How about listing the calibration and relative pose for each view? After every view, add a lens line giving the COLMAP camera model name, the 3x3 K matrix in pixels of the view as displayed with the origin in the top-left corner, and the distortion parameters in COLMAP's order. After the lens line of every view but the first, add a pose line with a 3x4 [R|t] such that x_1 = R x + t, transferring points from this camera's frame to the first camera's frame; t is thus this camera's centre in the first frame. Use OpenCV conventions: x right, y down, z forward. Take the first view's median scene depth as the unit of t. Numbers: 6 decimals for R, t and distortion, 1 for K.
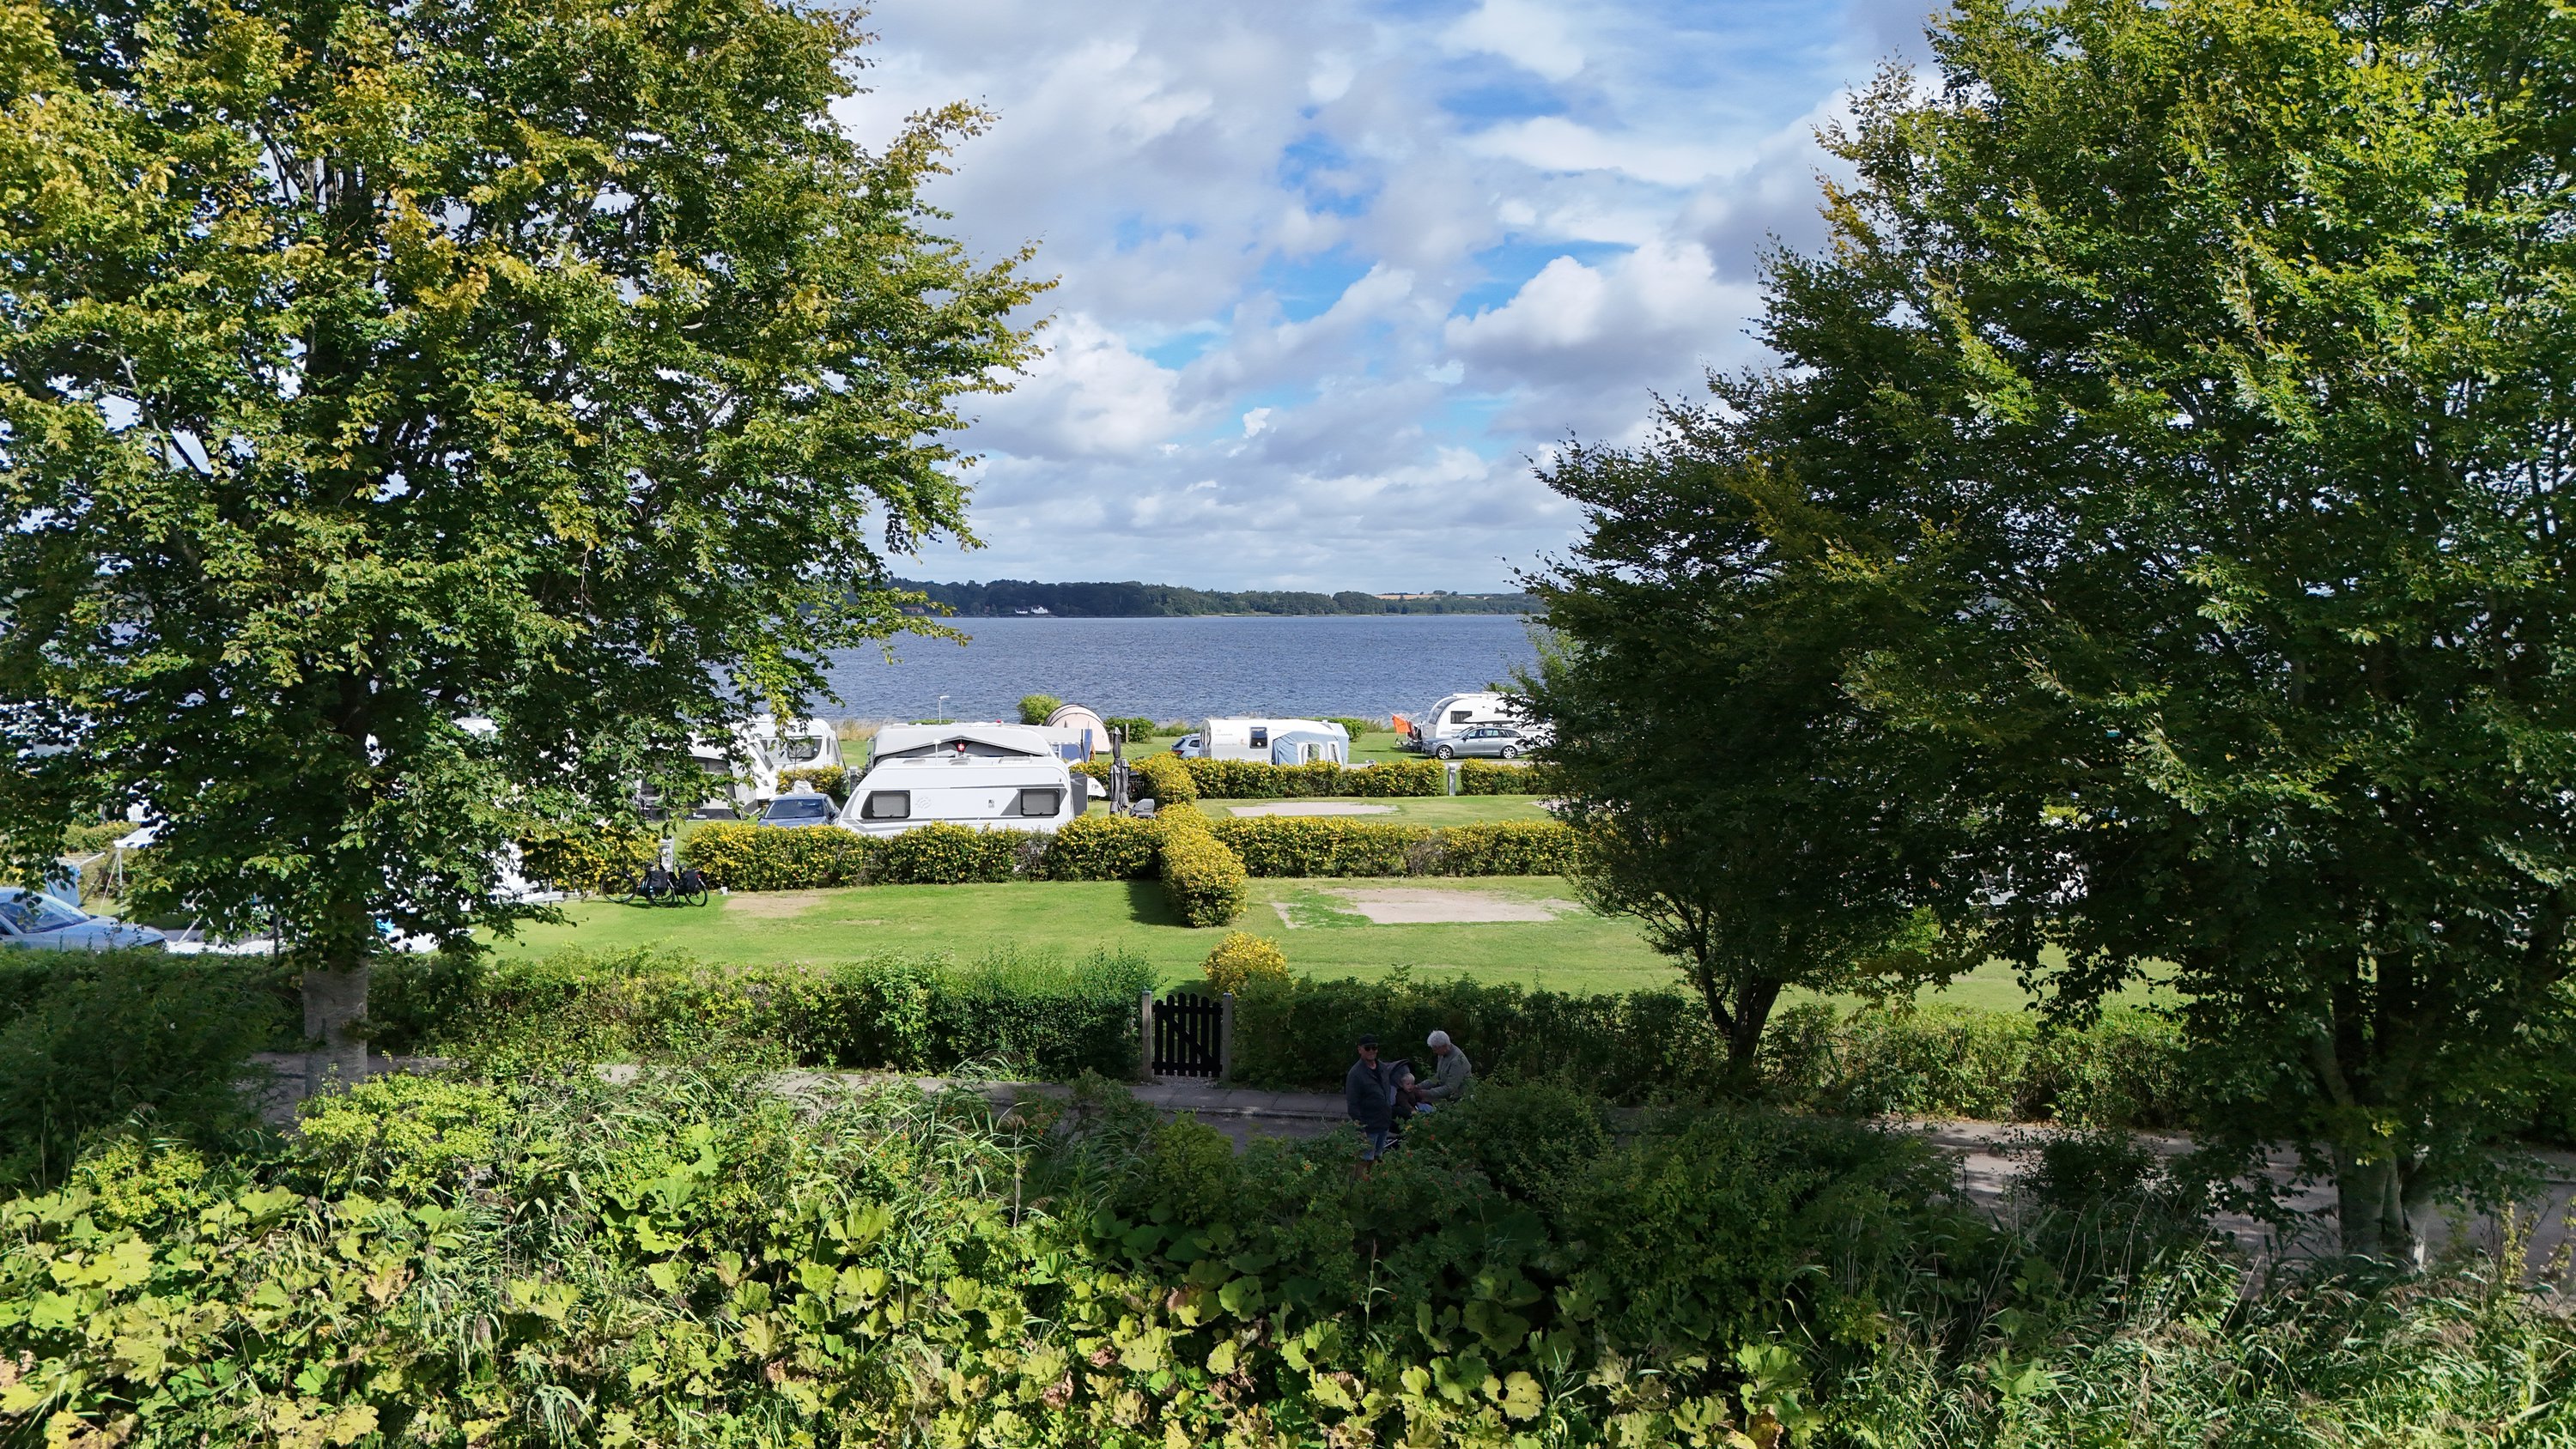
lens RADIAL K [[1869.8, 0, 1291.0], [0, 1869.8, 769.1], [0, 0, 1]] dist [0.078619, -0.139033]
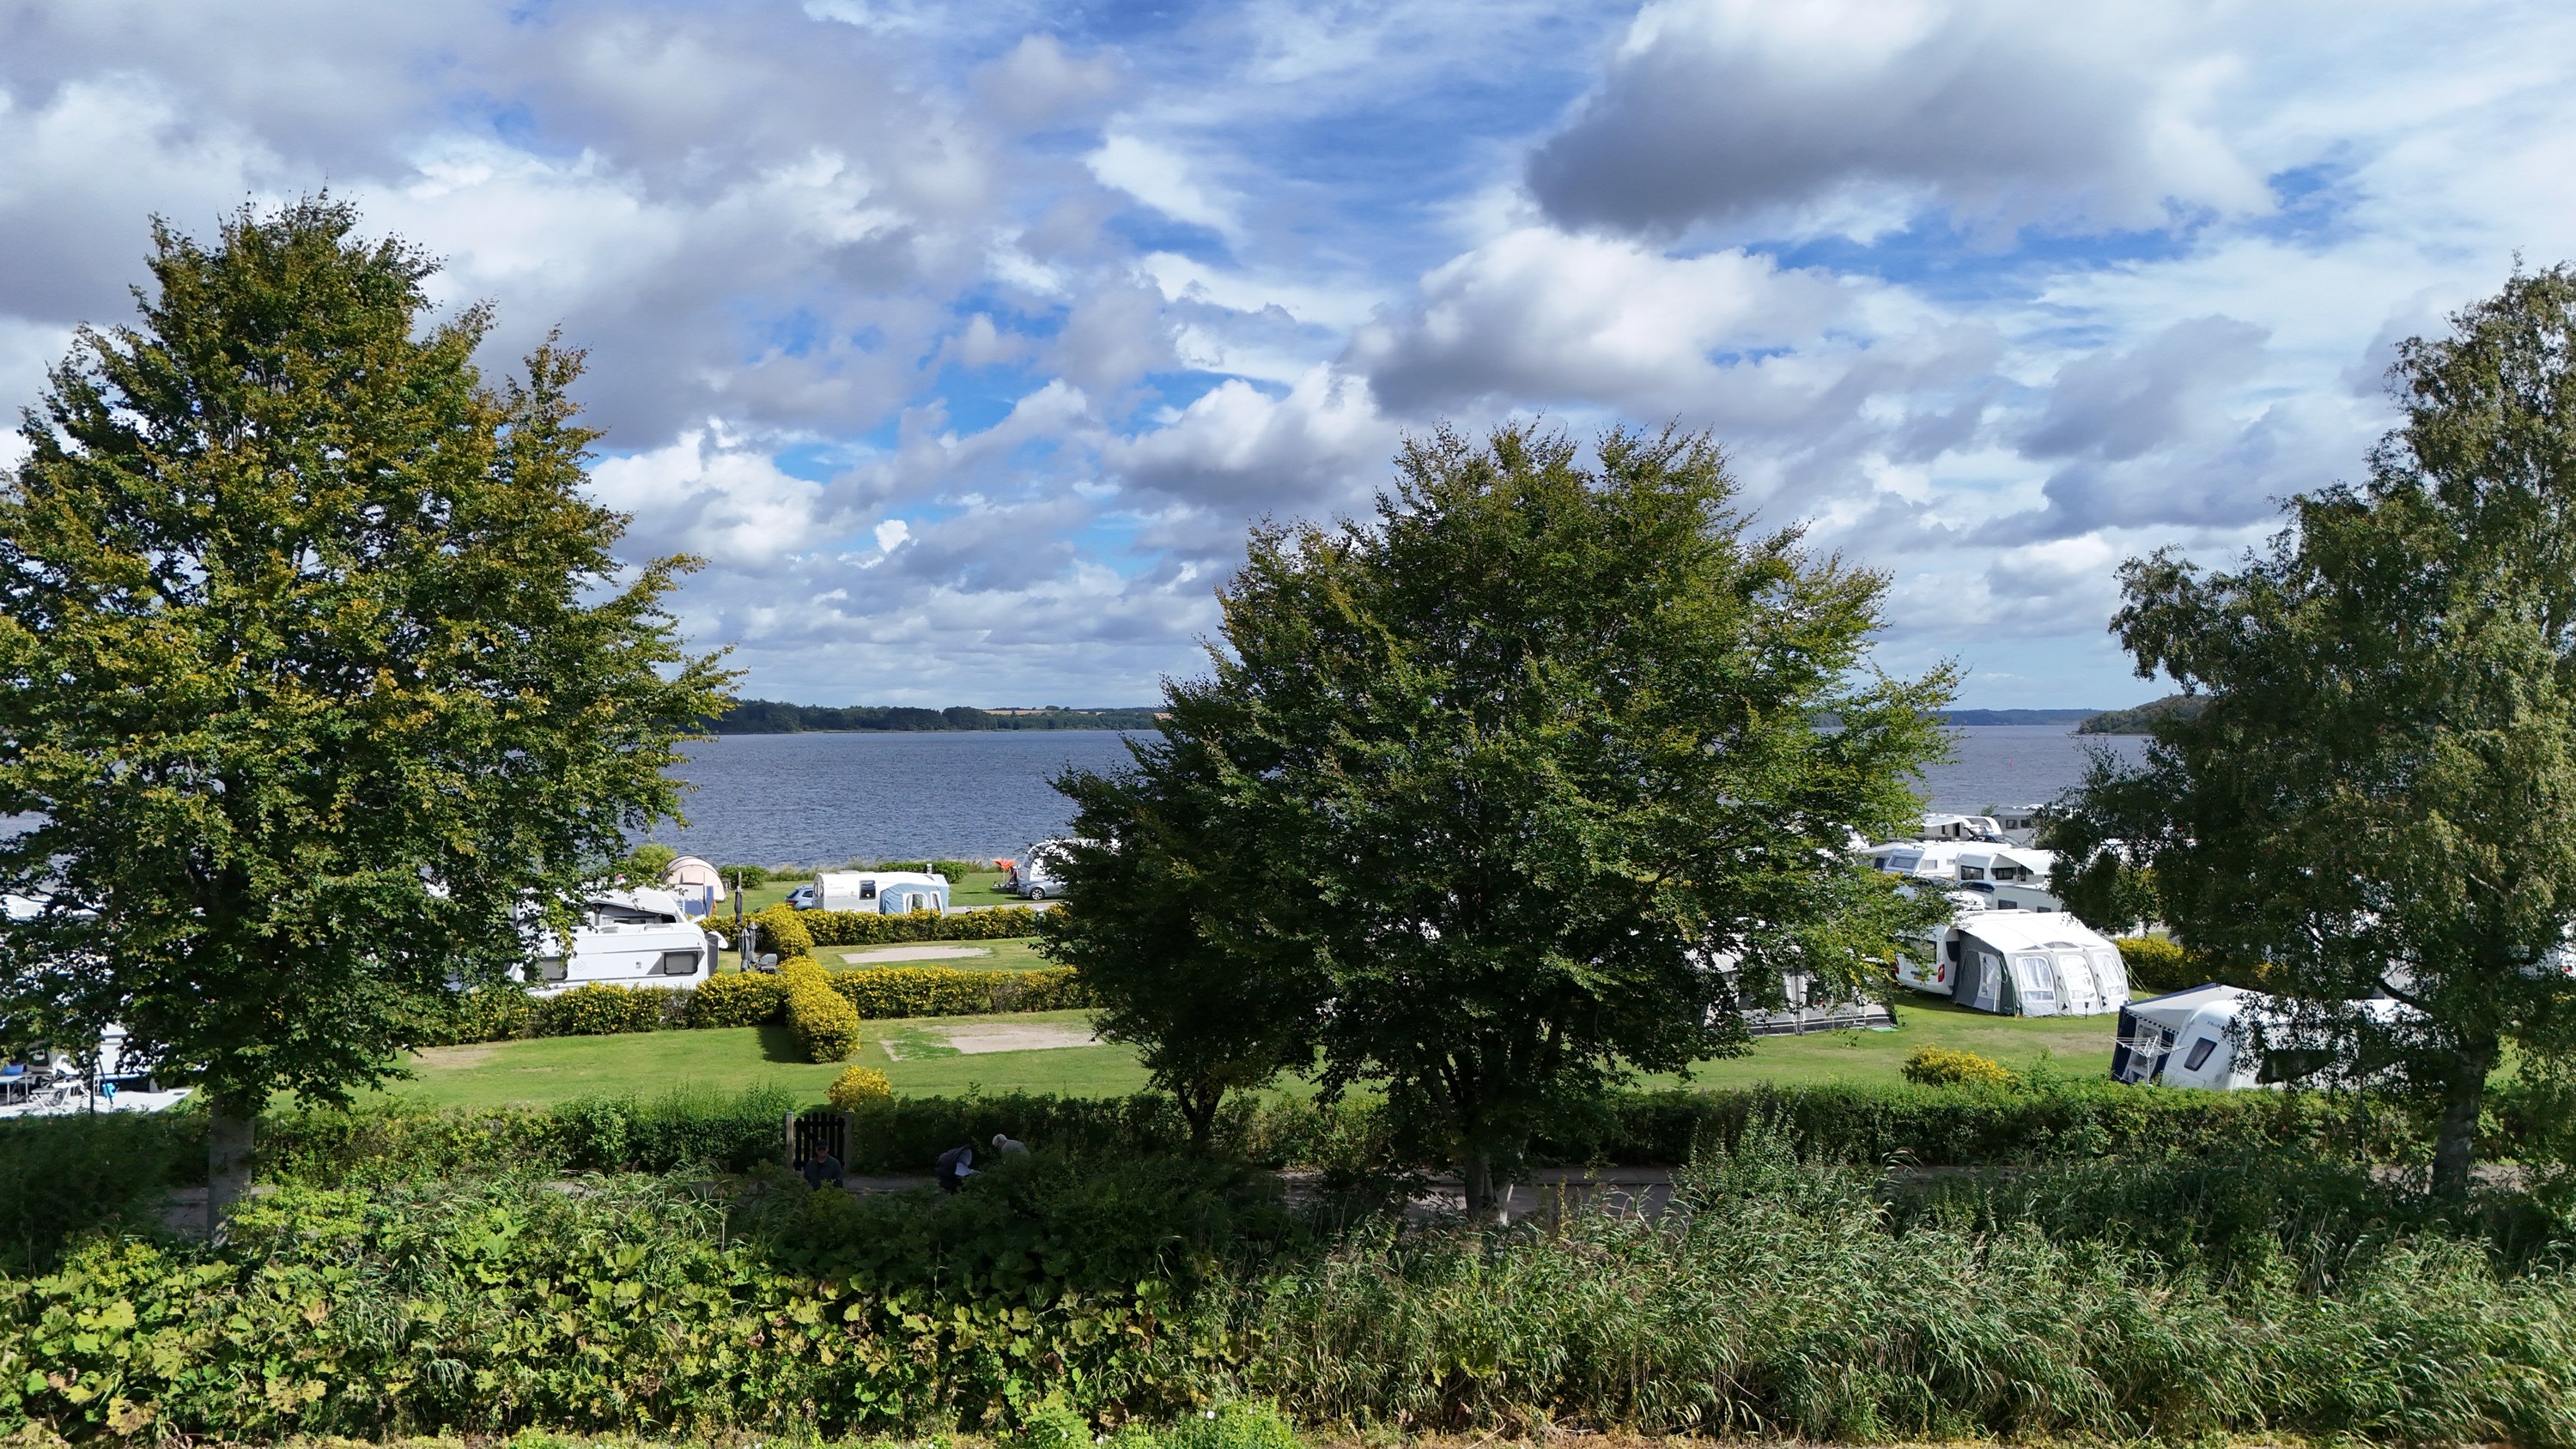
lens RADIAL K [[1882.3, 0, 1288.0], [0, 1882.3, 724.5], [0, 0, 1]] dist [0.080653, -0.083443]
pose [[0.979391, -0.000885, 0.201974, 0.003676], [0.017944, 0.996417, -0.082646, -0.074253], [-0.201177, 0.084567, 0.975898, -0.776036]]
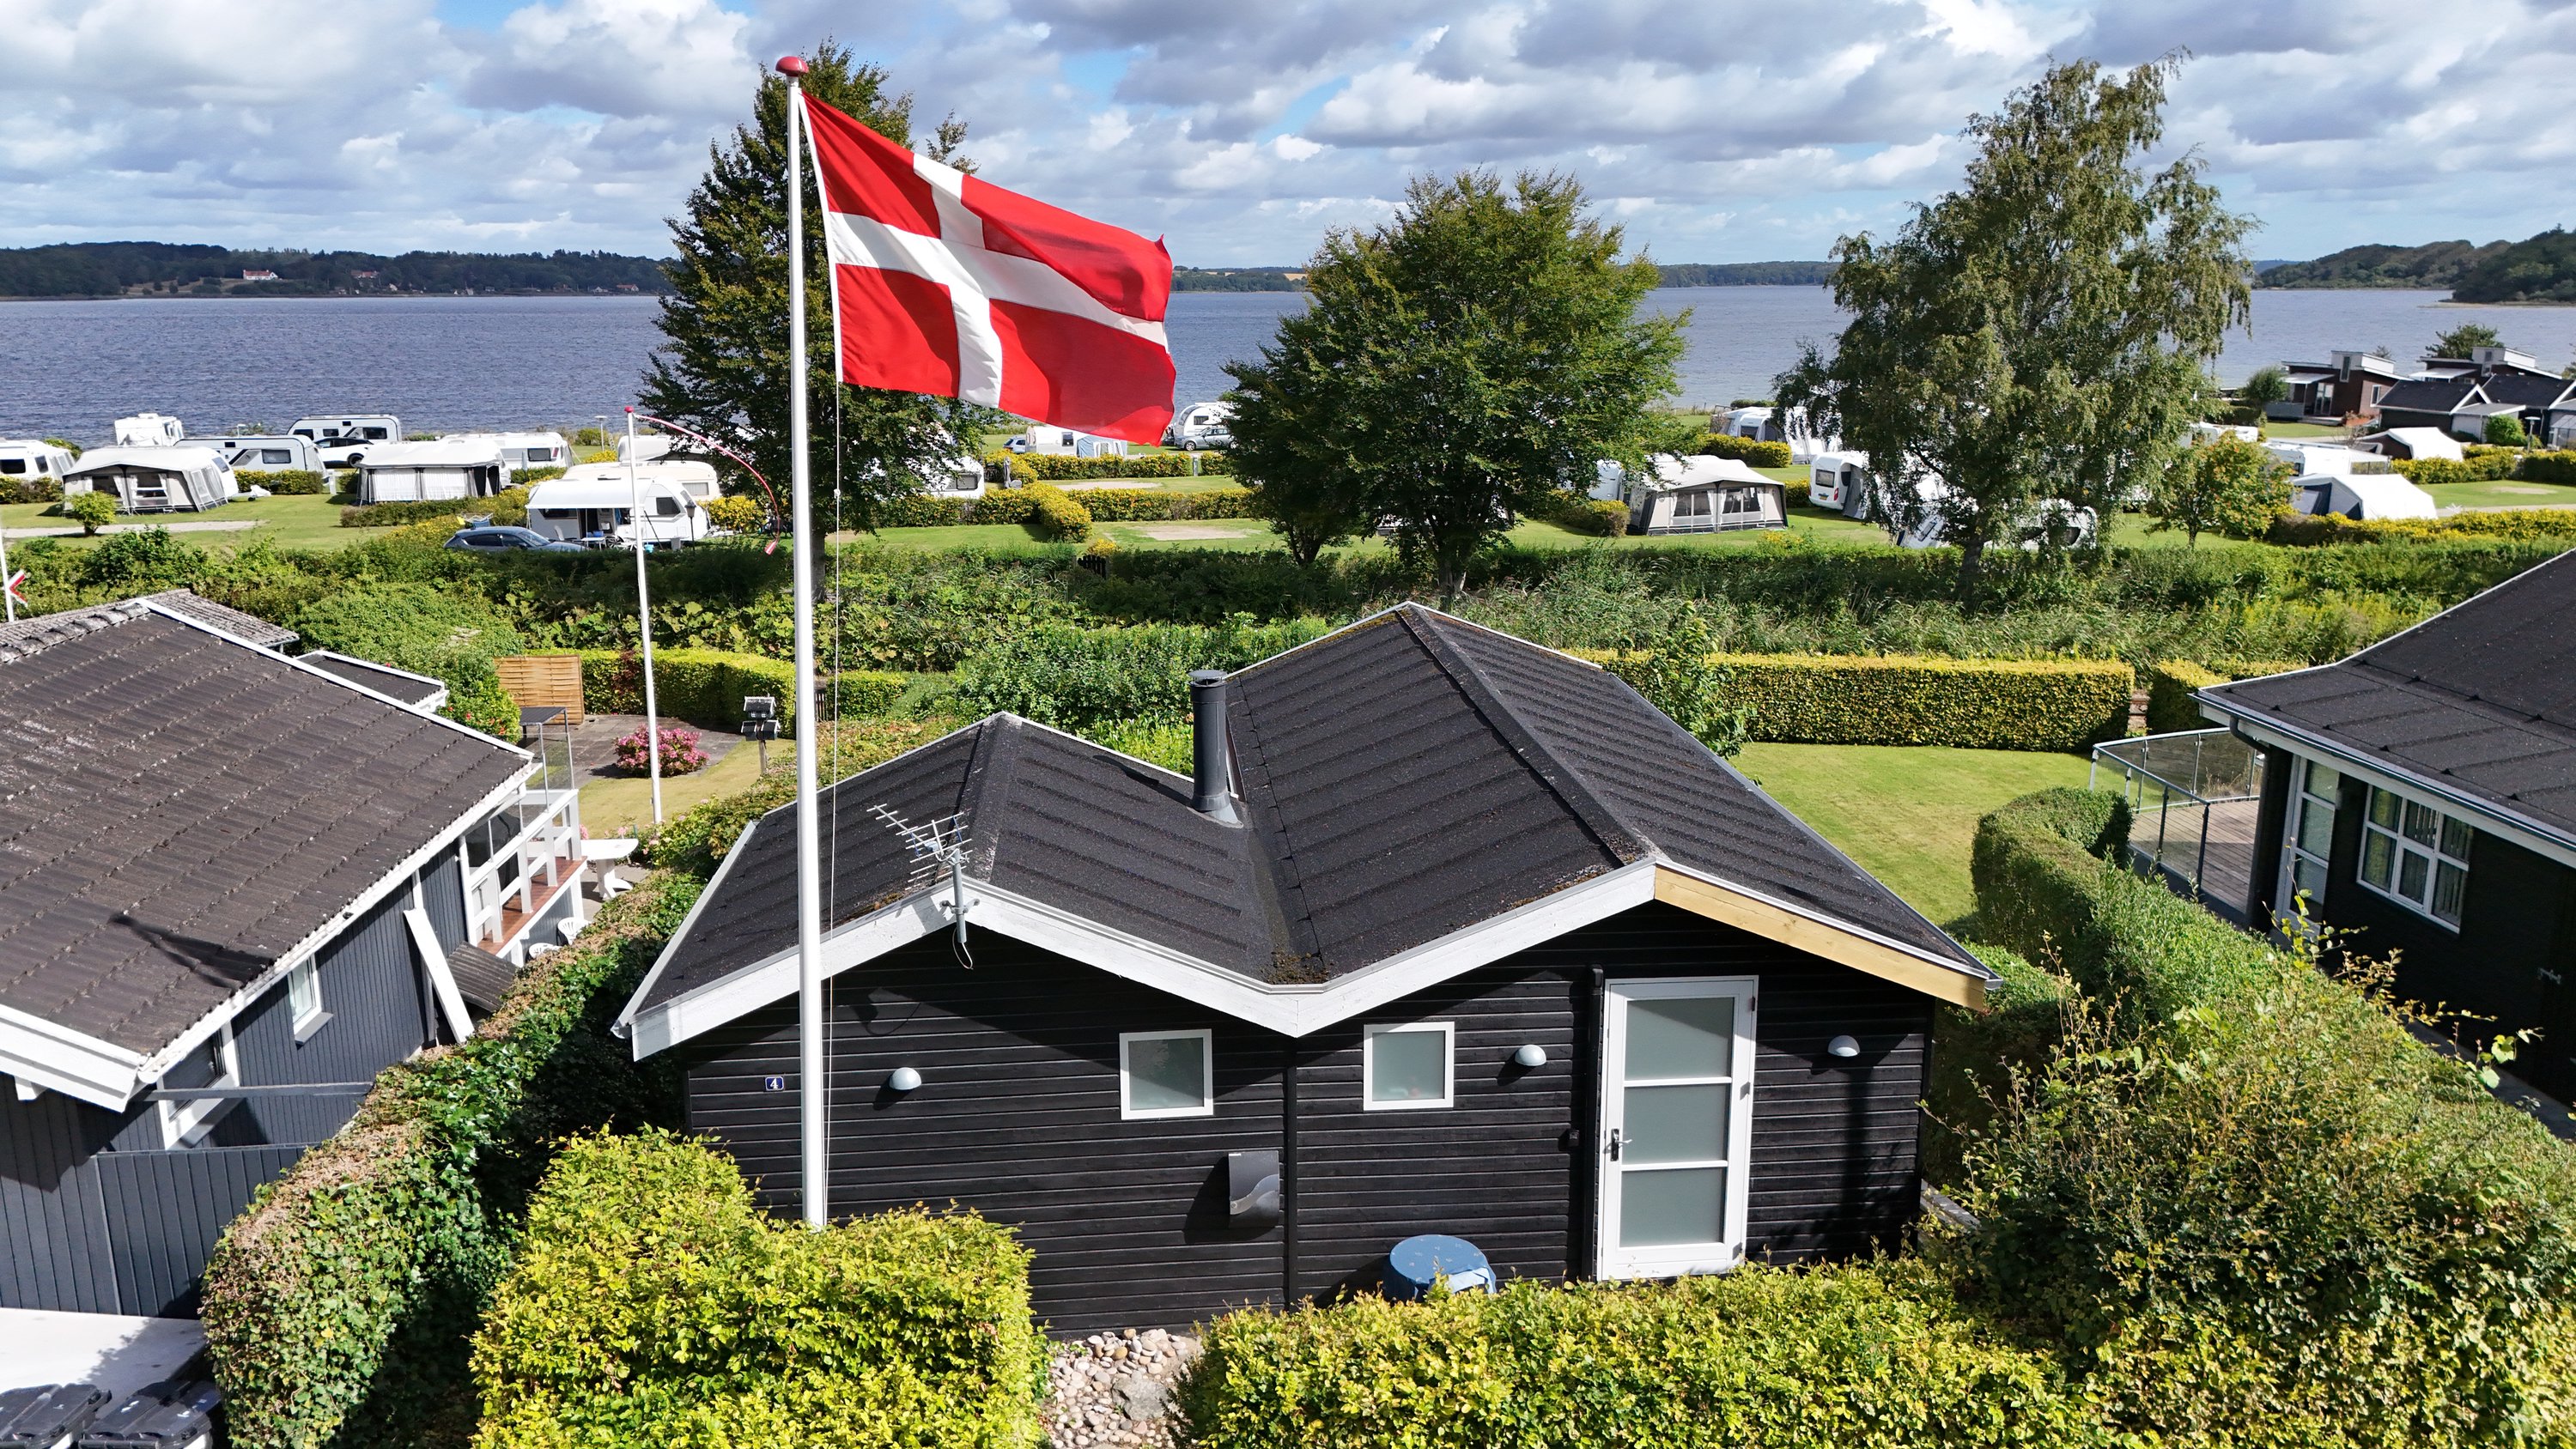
lens RADIAL K [[1882.3, 0, 1288.0], [0, 1882.3, 724.5], [0, 0, 1]] dist [0.080653, -0.083443]
pose [[0.991037, -0.034570, 0.129034, -0.194340], [0.015706, 0.989389, 0.144439, -0.026244], [-0.132658, -0.141118, 0.981065, -2.371220]]
